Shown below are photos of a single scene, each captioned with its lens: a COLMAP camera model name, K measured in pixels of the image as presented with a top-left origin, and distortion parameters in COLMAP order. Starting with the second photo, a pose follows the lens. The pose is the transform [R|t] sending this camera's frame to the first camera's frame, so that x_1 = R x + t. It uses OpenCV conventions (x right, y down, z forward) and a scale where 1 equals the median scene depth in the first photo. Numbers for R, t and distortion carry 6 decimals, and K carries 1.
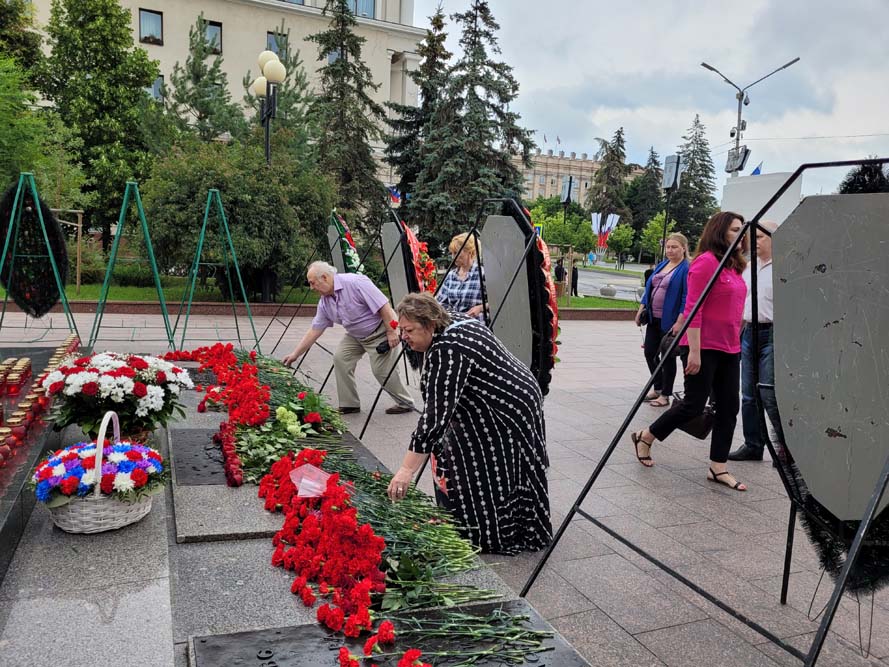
lens RADIAL K [[672.5, 0, 445.1], [0, 672.5, 344.7], [0, 0, 1]] dist [0.062125, -0.052112]
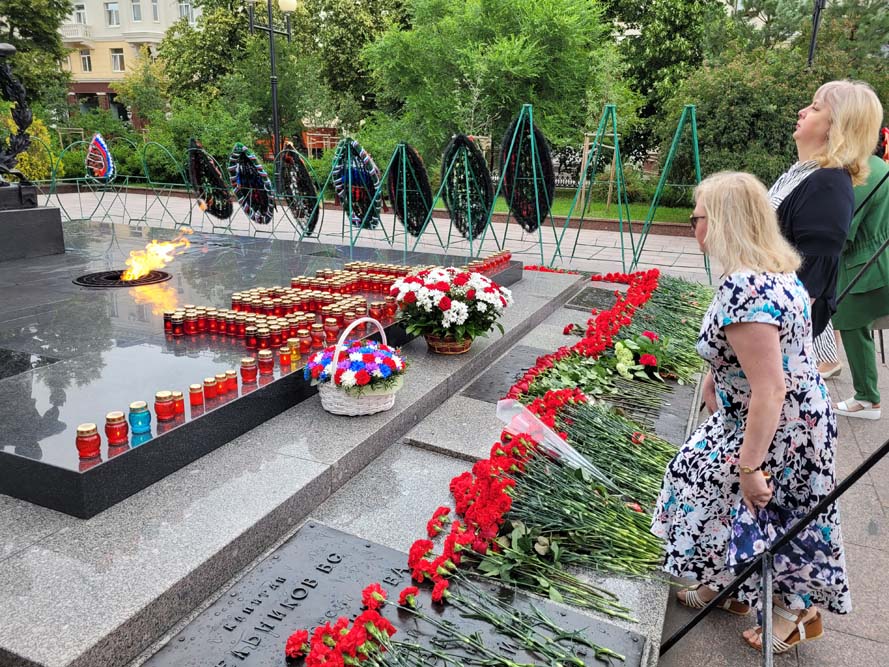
lens RADIAL K [[672.5, 0, 450.4], [0, 672.5, 326.4], [0, 0, 1]] dist [0.062125, -0.052112]
pose [[0.689697, 0.155754, -0.707148, 0.092638], [-0.091184, 0.987500, 0.128570, -0.010603], [0.718334, -0.024194, 0.695278, 0.063589]]
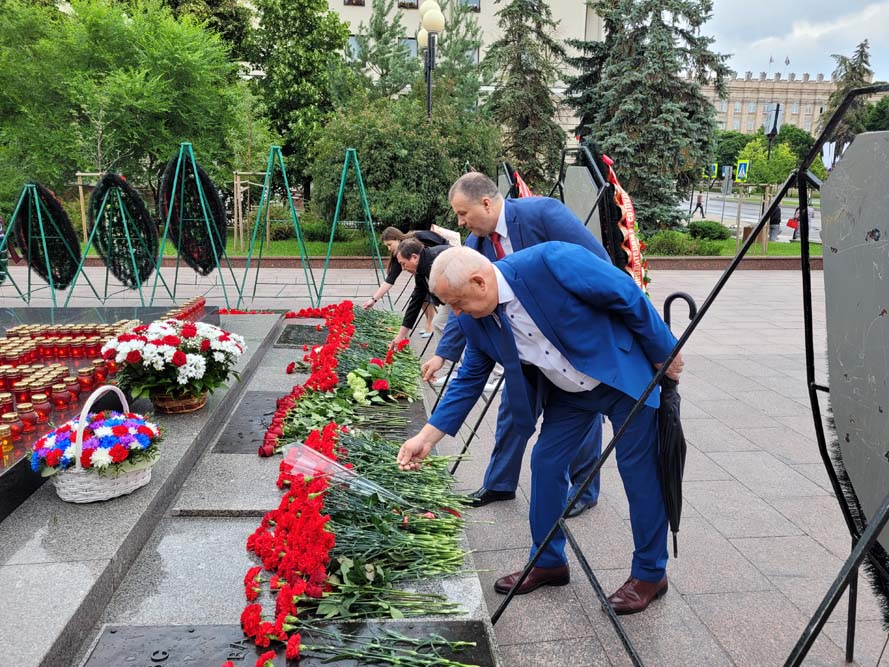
lens RADIAL K [[672.5, 0, 458.2], [0, 672.5, 330.0], [0, 0, 1]] dist [0.062125, -0.052112]
pose [[0.961041, 0.019574, -0.275713, 0.065165], [-0.003659, 0.998303, 0.058121, -0.010375], [0.276383, -0.054848, 0.959481, 0.034650]]
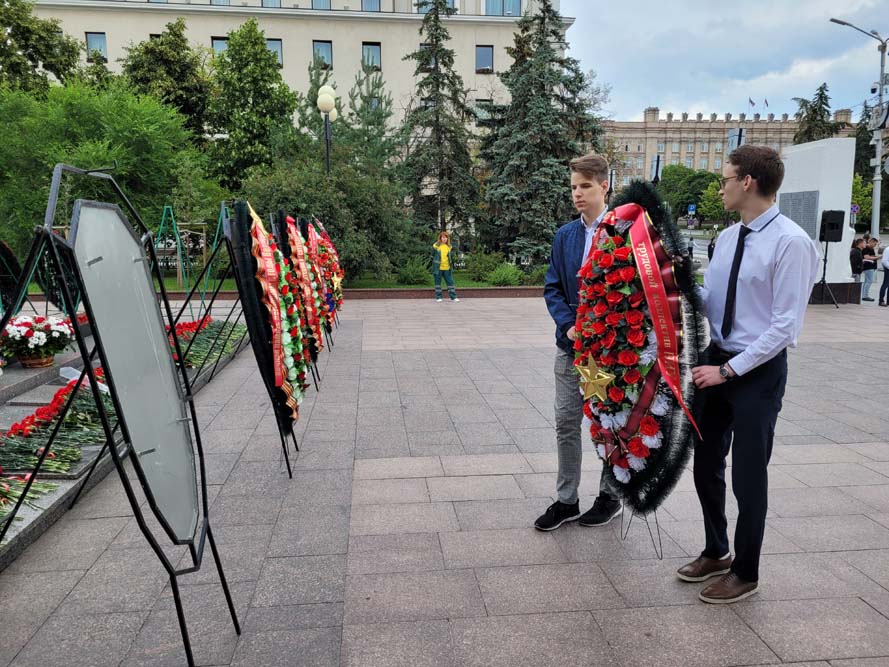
lens RADIAL K [[672.5, 0, 452.1], [0, 672.5, 332.6], [0, 0, 1]] dist [0.062125, -0.052112]
pose [[0.955853, -0.011950, -0.293604, 0.327768], [0.013337, 0.999907, 0.002723, 0.019960], [0.293544, -0.006519, 0.955923, -0.123508]]
